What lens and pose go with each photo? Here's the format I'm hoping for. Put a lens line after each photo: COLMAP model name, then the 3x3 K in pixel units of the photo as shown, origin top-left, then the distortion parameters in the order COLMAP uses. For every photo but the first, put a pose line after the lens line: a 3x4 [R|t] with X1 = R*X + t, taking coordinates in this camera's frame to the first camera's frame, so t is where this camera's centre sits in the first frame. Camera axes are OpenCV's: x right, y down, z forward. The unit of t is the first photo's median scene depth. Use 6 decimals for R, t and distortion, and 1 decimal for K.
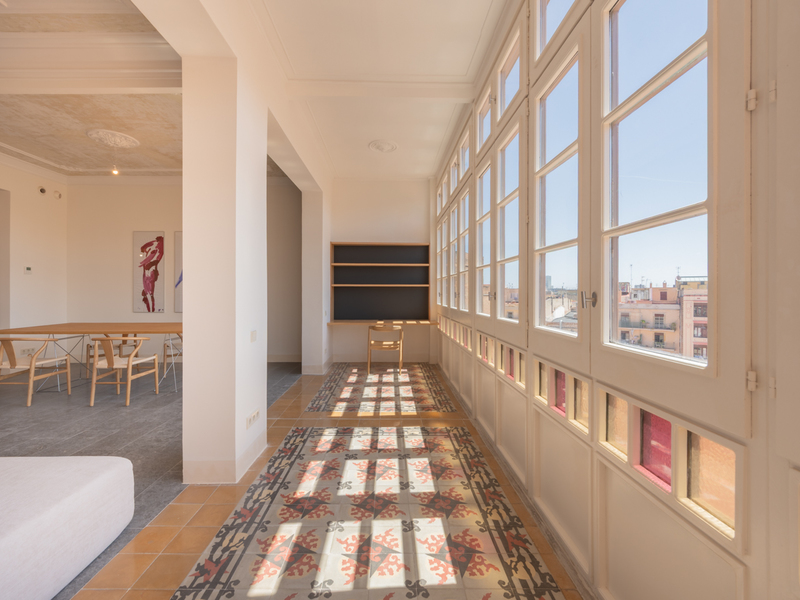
lens RADIAL K [[361.3, 0, 390.0], [0, 361.3, 289.5], [0, 0, 1]] dist [-0.002609, 0.000539]
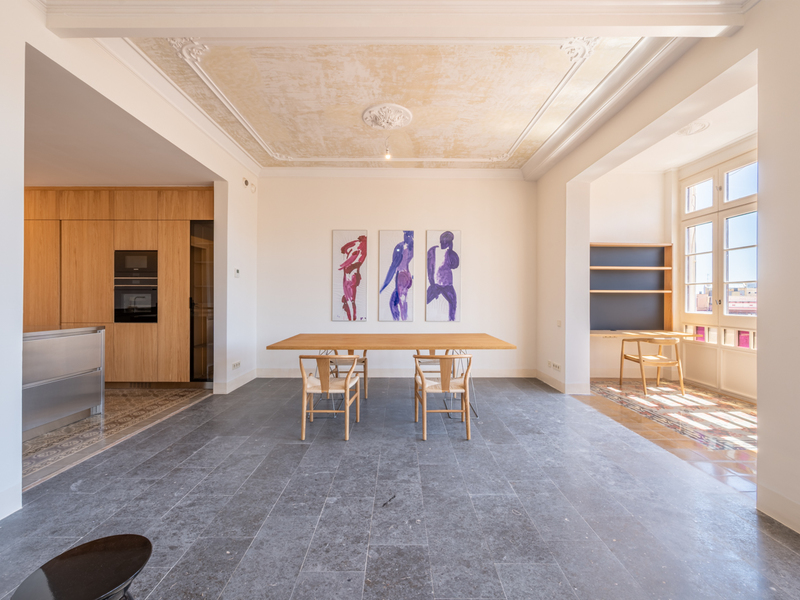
lens RADIAL K [[361.3, 0, 426.9], [0, 361.3, 296.9], [0, 0, 1]] dist [-0.002609, 0.000539]
pose [[0.999995, 0.002718, -0.001499, -0.477177], [-0.002709, 0.999979, 0.005972, -0.002162], [0.001515, -0.005968, 0.999981, 0.109543]]
